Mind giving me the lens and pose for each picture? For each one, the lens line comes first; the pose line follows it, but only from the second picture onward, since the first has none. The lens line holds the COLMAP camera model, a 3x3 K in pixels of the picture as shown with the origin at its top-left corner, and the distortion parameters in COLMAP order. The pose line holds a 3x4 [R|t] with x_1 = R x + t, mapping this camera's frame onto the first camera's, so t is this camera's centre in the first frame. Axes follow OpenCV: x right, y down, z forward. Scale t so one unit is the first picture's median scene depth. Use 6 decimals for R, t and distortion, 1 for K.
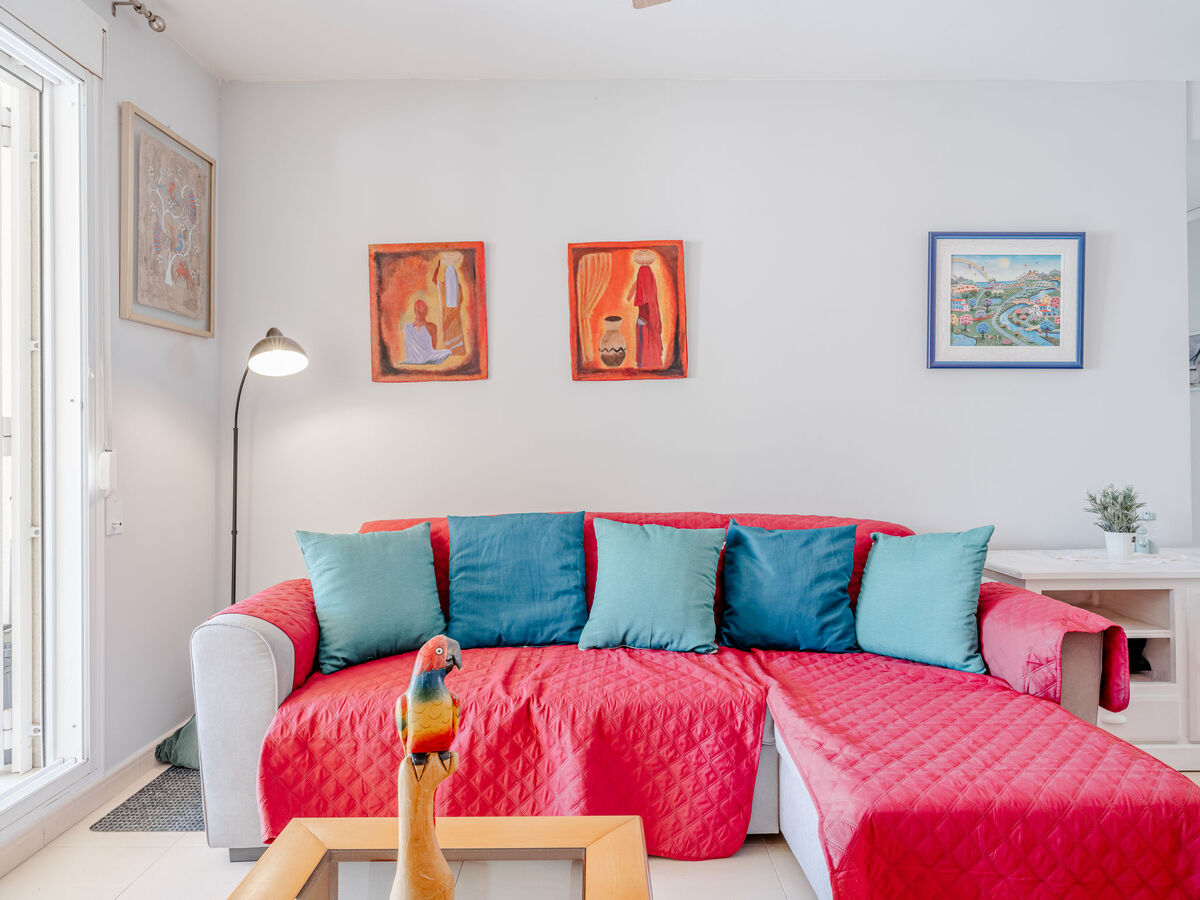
lens RADIAL K [[735.3, 0, 608.5], [0, 735.3, 441.2], [0, 0, 1]] dist [-0.004434, 0.005095]
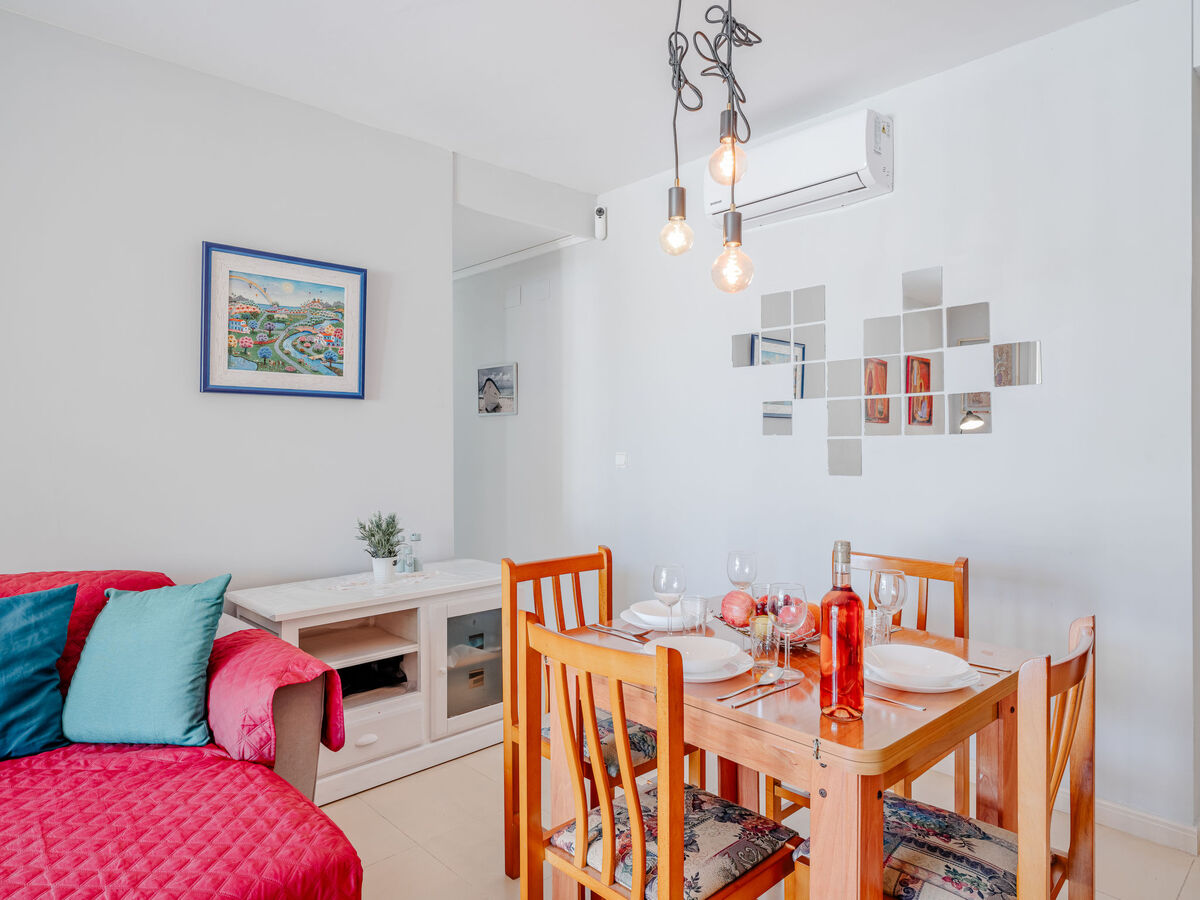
lens RADIAL K [[735.3, 0, 593.0], [0, 735.3, 438.2], [0, 0, 1]] dist [-0.004434, 0.005095]
pose [[0.737778, 0.005941, 0.675017, 0.200653], [-0.006754, 0.999976, -0.001419, -0.049341], [-0.675010, -0.003513, 0.737800, 0.010144]]
